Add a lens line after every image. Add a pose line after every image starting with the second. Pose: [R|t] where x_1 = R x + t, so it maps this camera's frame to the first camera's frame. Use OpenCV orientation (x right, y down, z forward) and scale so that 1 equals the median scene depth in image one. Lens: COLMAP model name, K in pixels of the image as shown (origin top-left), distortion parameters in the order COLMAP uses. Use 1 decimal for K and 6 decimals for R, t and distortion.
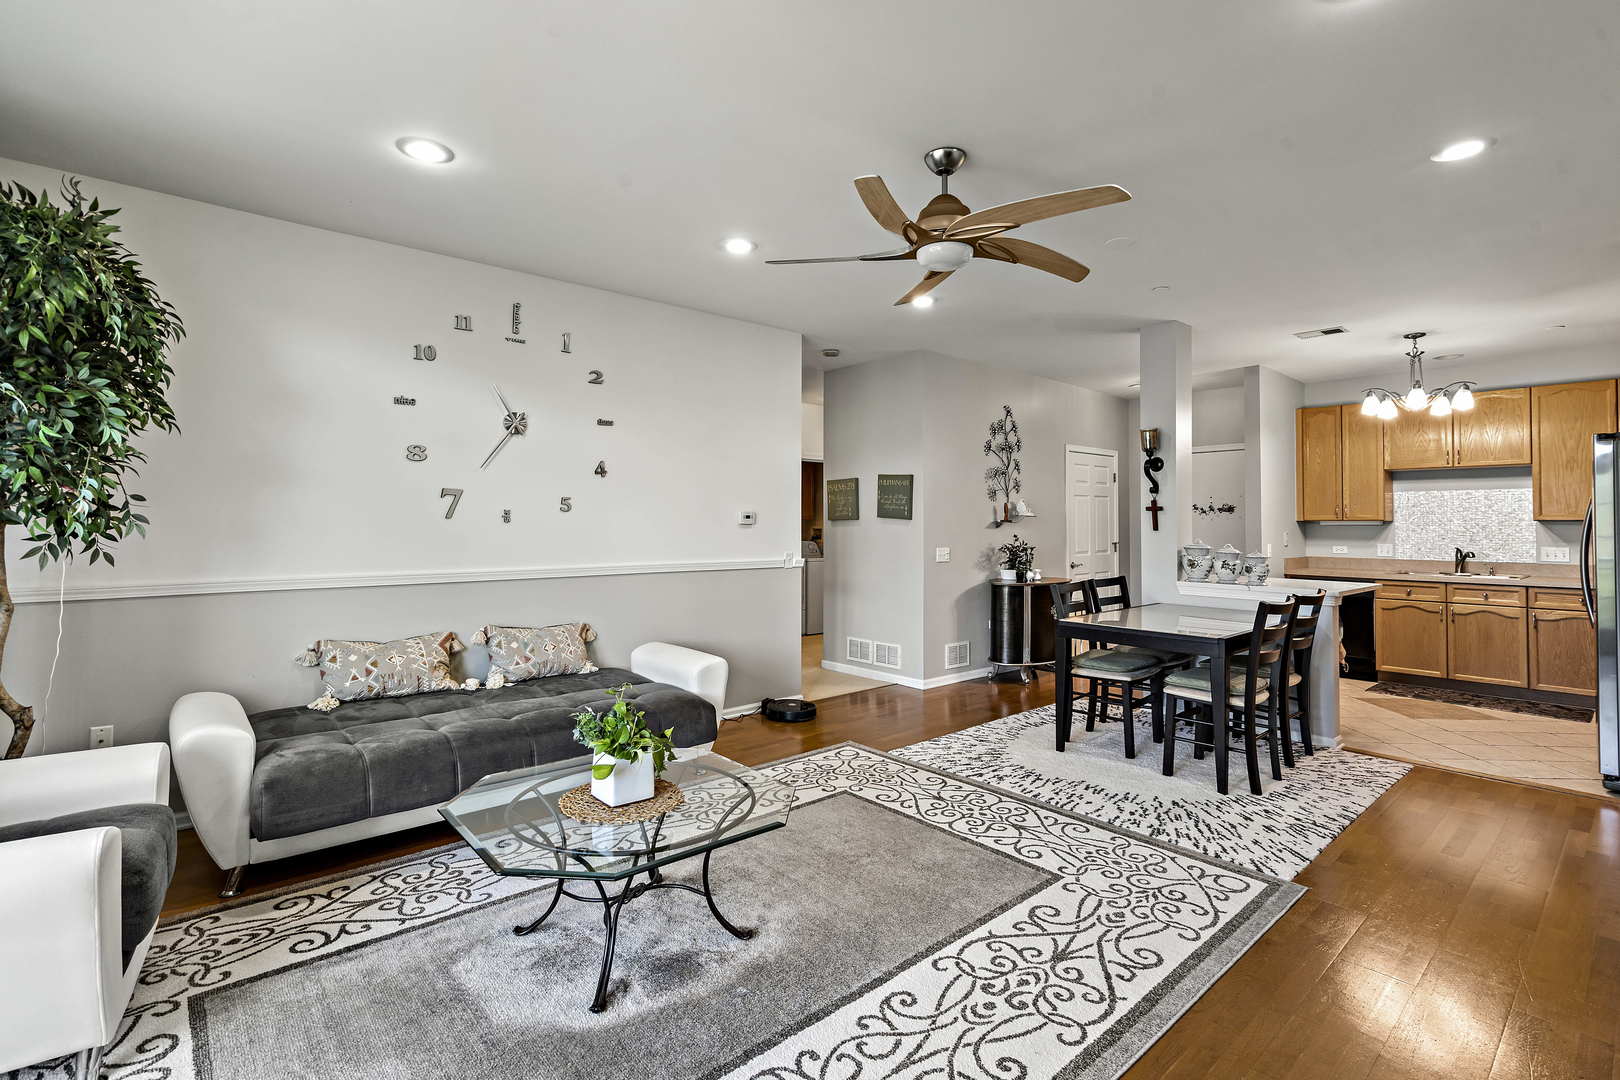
lens RADIAL K [[744.6, 0, 802.9], [0, 744.6, 508.2], [0, 0, 1]] dist [-0.000759, 0.000437]
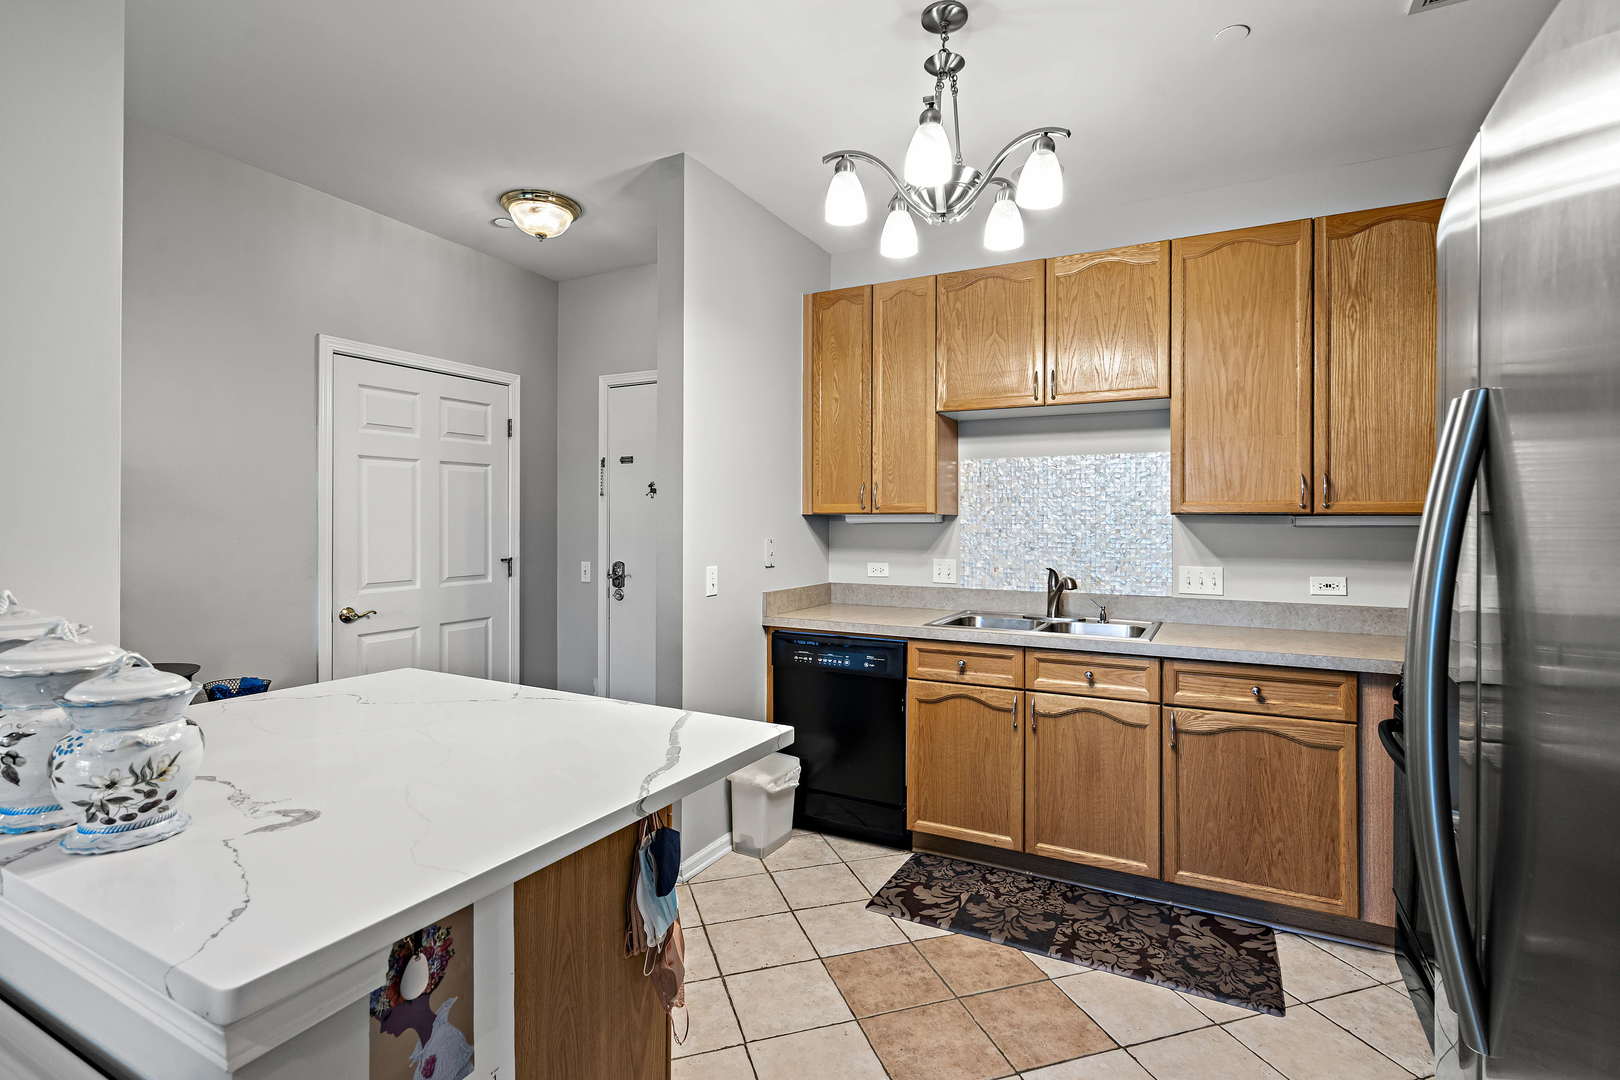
lens RADIAL K [[772.7, 0, 810.0], [0, 772.7, 518.4], [0, 0, 1]] dist [-0.004121, 0.000186]
pose [[0.931966, 0.000458, 0.362545, 0.596777], [-0.007527, 0.999808, 0.018086, 0.012474], [-0.362467, -0.019585, 0.931791, 0.634893]]
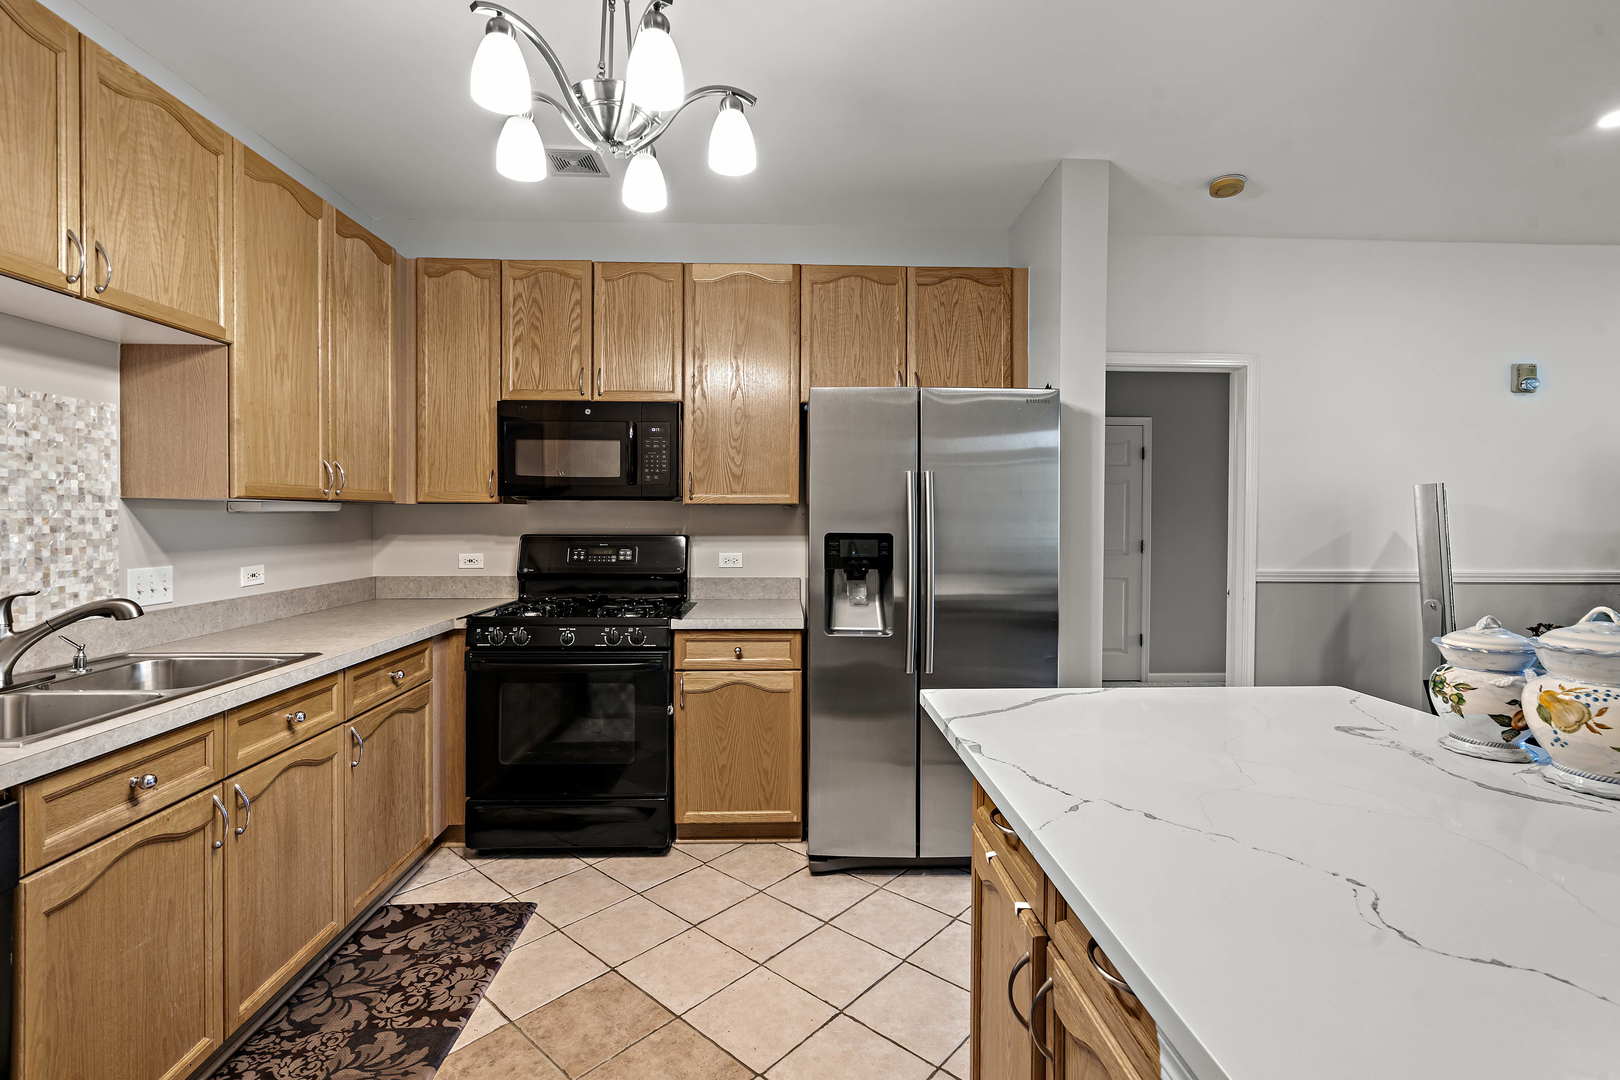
lens RADIAL K [[738.1, 0, 814.7], [0, 738.1, 521.4], [0, 0, 1]] dist [-0.003582, -0.000489]
pose [[-0.788556, -0.014367, 0.614795, 0.541309], [-0.021021, 0.999773, -0.003599, 0.024715], [-0.614604, -0.015762, -0.788678, 1.146272]]
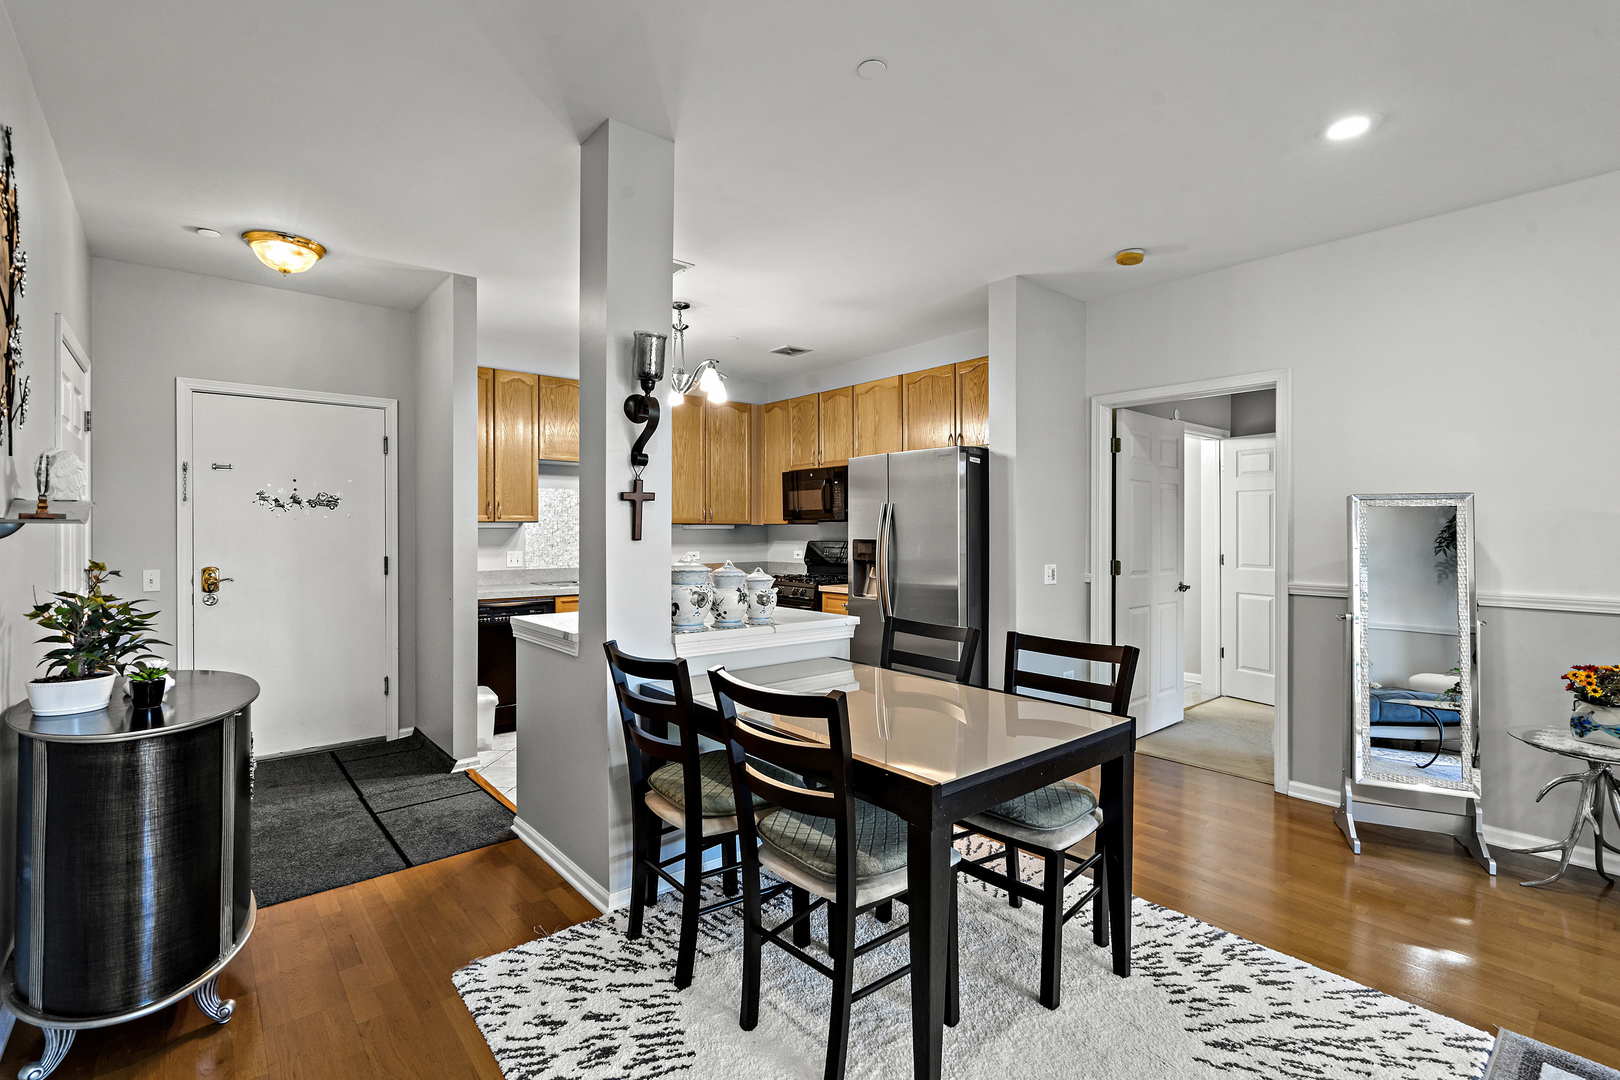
lens RADIAL K [[737.9, 0, 810.6], [0, 737.9, 528.5], [0, 0, 1]] dist [-0.003855, 0.000510]
pose [[0.003866, -0.002924, 0.999988, -0.020660], [-0.021531, 0.999764, 0.003007, 0.016597], [-0.999761, -0.021543, 0.003802, 0.811673]]
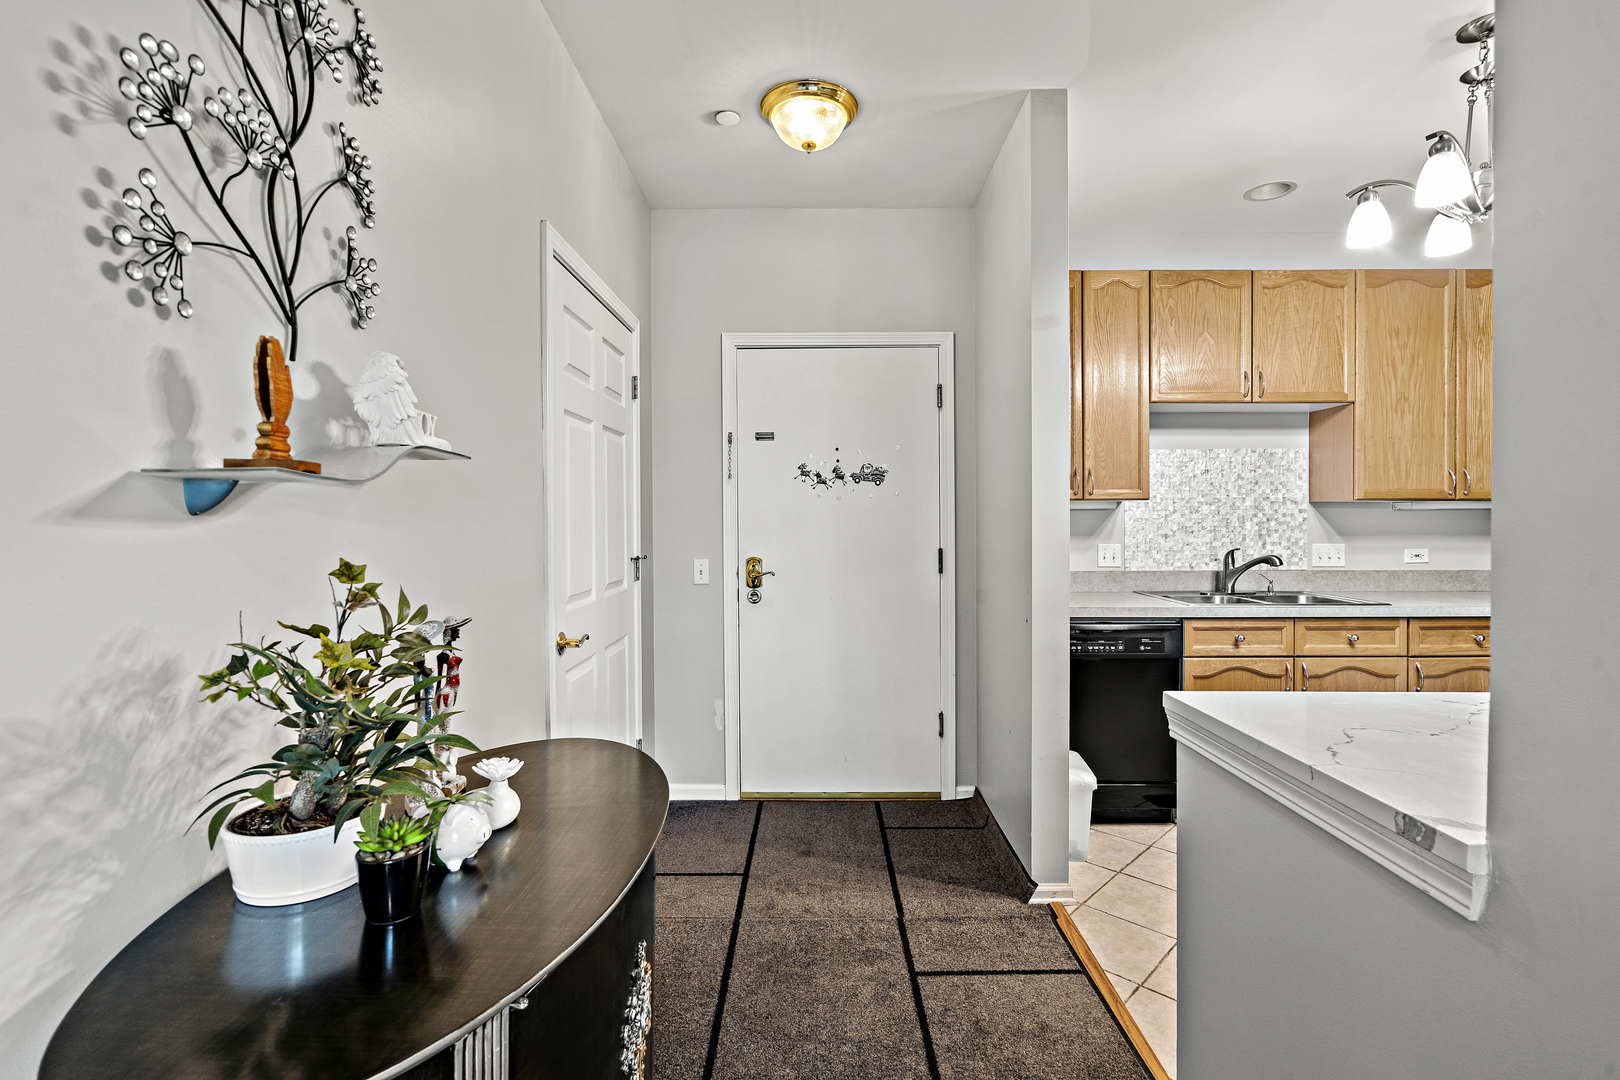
lens RADIAL K [[737.9, 0, 810.6], [0, 737.9, 528.5], [0, 0, 1]] dist [-0.003855, 0.000510]
pose [[0.658772, -0.015165, 0.752190, 0.274039], [-0.010186, 0.999525, 0.029073, 0.027724], [-0.752273, -0.026815, 0.658305, 0.969717]]
